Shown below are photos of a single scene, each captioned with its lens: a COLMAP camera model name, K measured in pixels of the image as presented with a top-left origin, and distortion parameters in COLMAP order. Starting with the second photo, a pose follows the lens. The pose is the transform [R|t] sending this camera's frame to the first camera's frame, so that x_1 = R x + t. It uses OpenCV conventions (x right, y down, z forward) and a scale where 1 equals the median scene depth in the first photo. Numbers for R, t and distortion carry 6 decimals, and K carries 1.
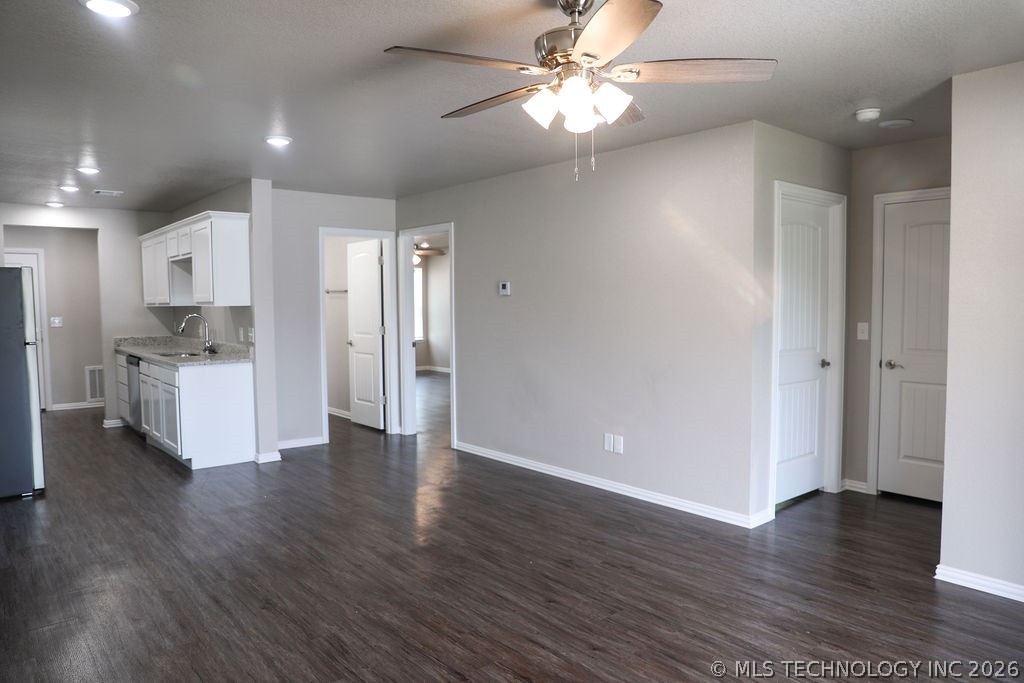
lens RADIAL K [[696.4, 0, 512.0], [0, 696.4, 341.5], [0, 0, 1]] dist [-0.004133, 0.004663]
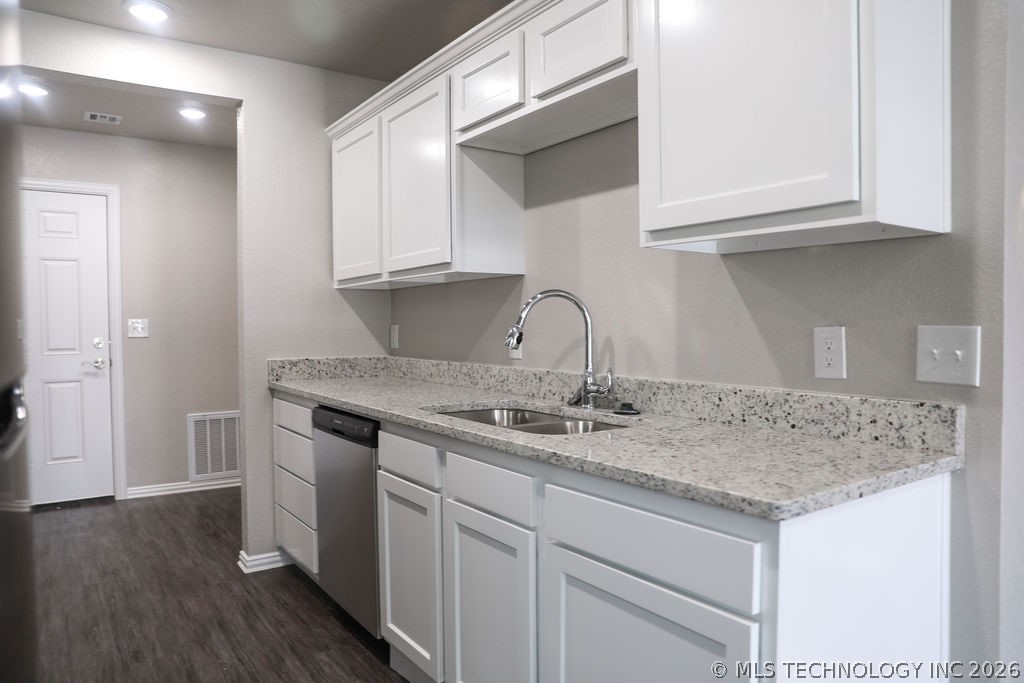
lens RADIAL K [[696.4, 0, 512.0], [0, 696.4, 341.5], [0, 0, 1]] dist [-0.004133, 0.004663]
pose [[0.996748, 0.004856, -0.080434, -0.384730], [-0.007520, 0.999432, -0.032857, -0.003710], [0.080229, 0.033355, 0.996218, 0.580710]]
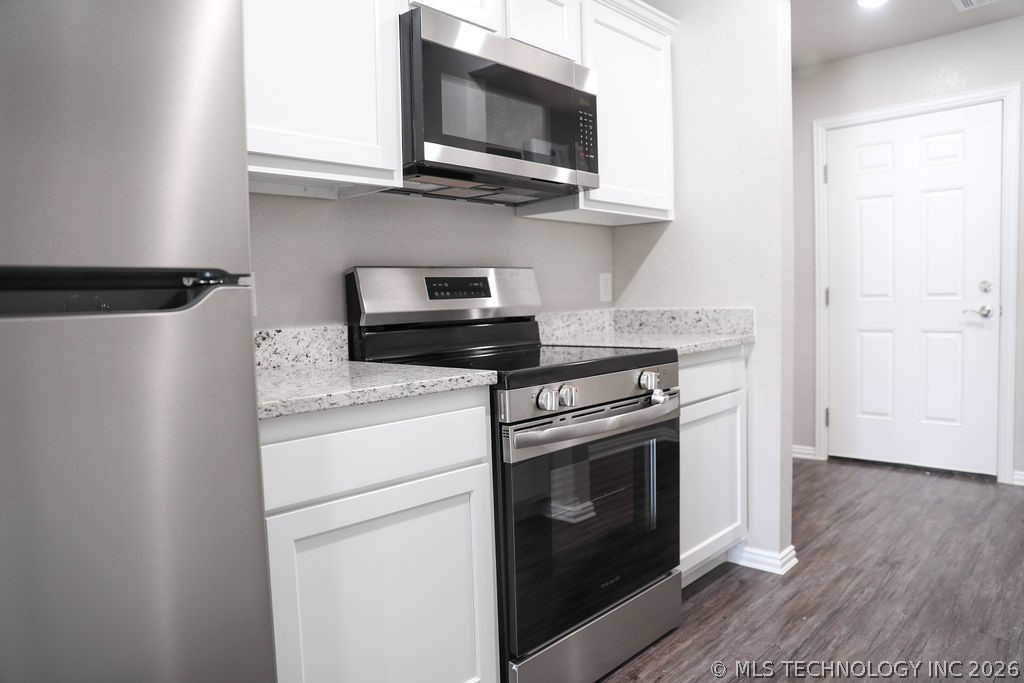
lens RADIAL K [[696.4, 0, 512.0], [0, 696.4, 341.5], [0, 0, 1]] dist [-0.004133, 0.004663]
pose [[0.158621, 0.070252, -0.984837, -0.356893], [-0.031692, 0.997314, 0.066037, -0.002676], [0.986831, 0.020737, 0.160421, 0.741466]]
